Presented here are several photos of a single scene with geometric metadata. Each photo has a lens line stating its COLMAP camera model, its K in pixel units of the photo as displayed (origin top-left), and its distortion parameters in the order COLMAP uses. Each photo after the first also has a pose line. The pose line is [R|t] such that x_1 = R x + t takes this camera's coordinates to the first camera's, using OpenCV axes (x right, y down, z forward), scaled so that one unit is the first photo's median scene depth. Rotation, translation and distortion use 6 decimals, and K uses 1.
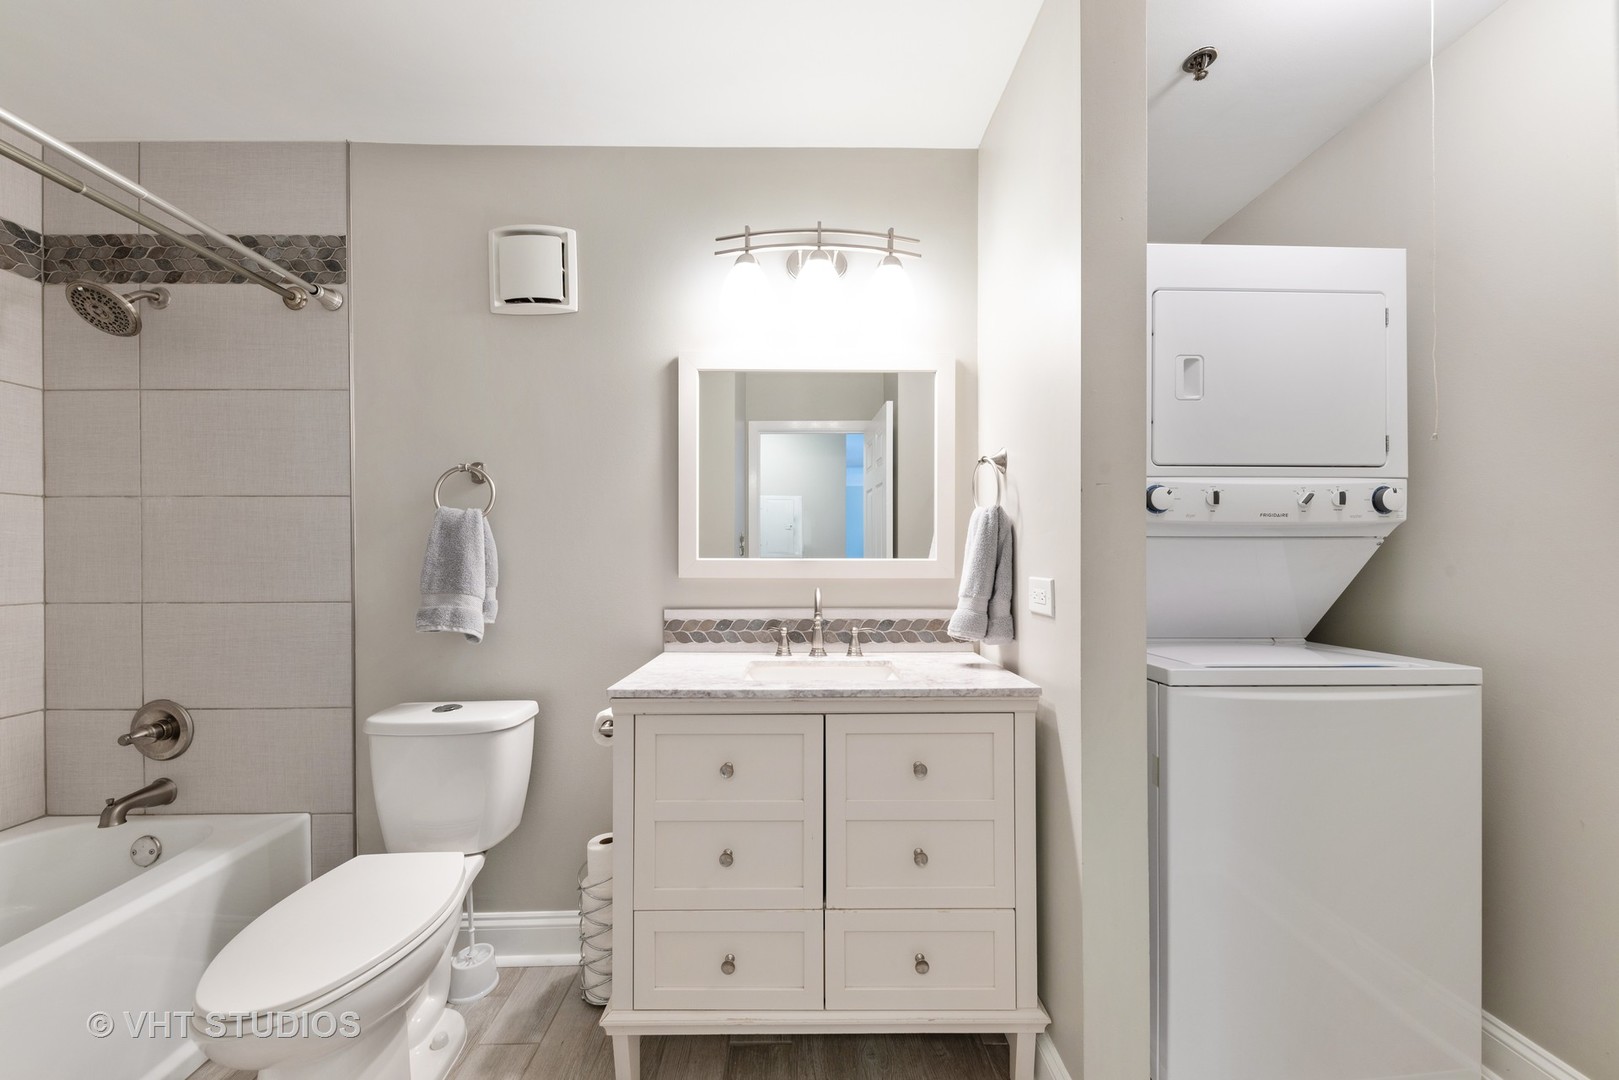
lens RADIAL K [[560.4, 0, 806.5], [0, 560.4, 562.8], [0, 0, 1]] dist [-0.000243, -0.000700]
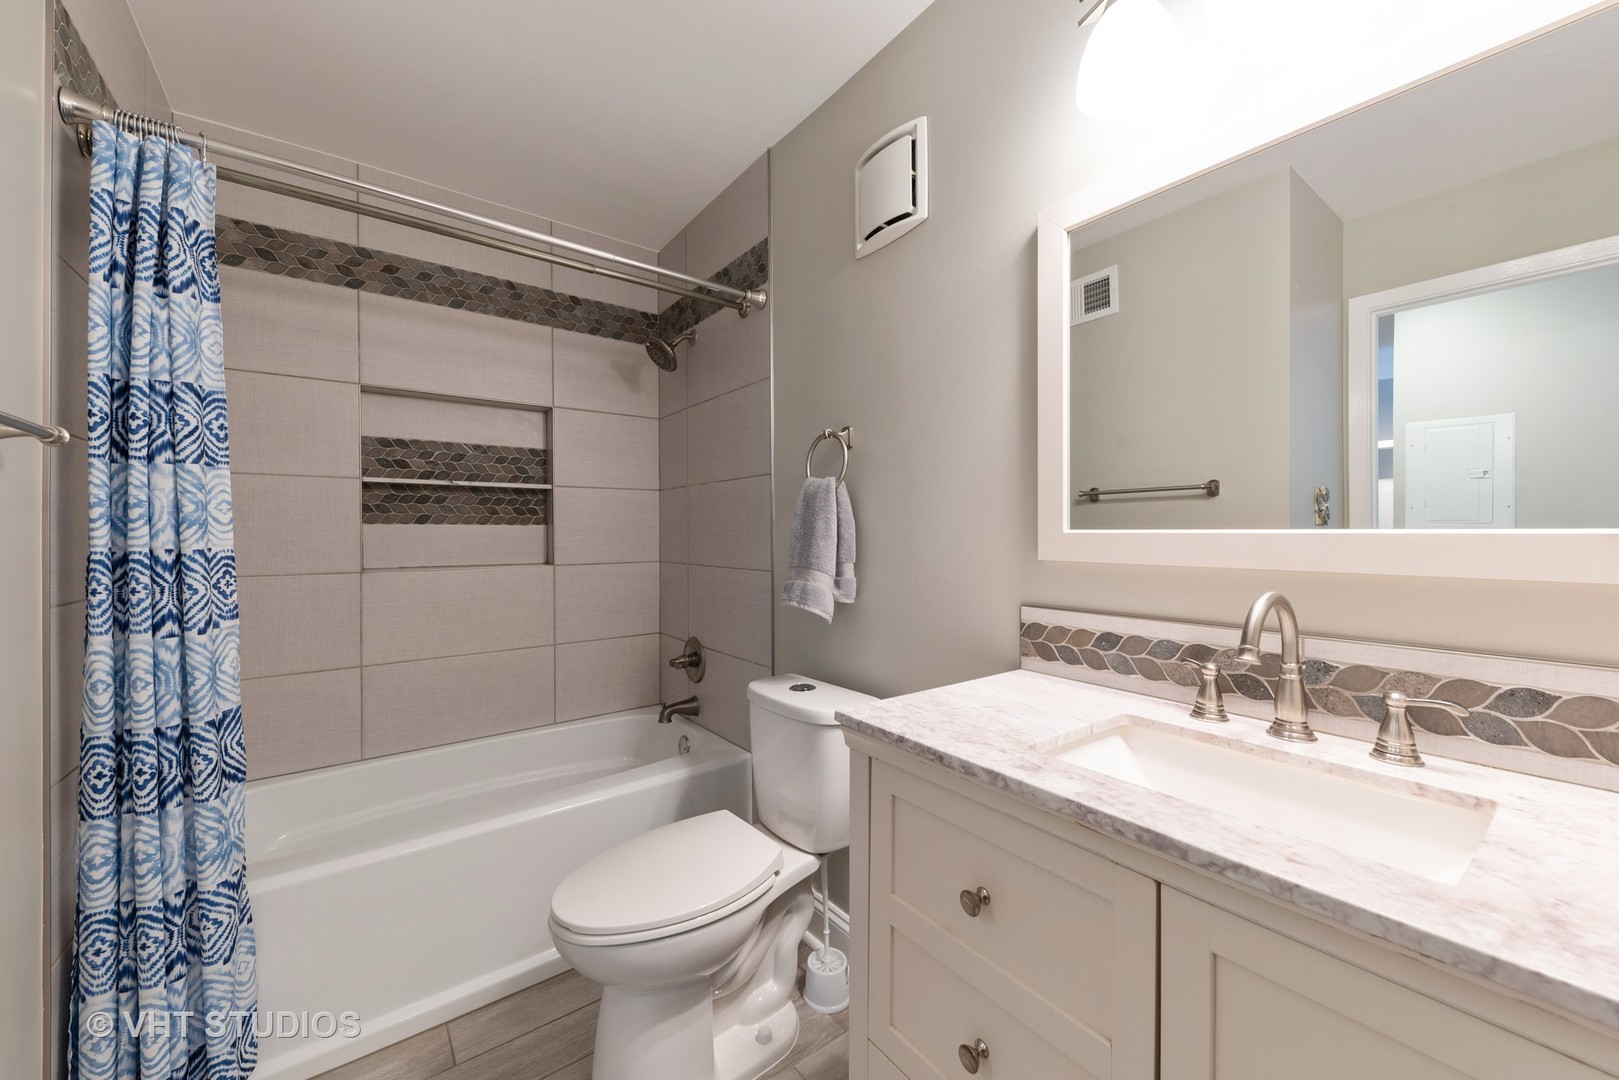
lens RADIAL K [[611.1, 0, 809.1], [0, 611.1, 535.1], [0, 0, 1]] dist [-0.002153, -0.000601]
pose [[0.586131, 0.002383, -0.810213, 0.195120], [-0.003225, 0.999995, 0.000609, -0.001623], [0.810210, 0.002256, 0.586135, 0.369261]]
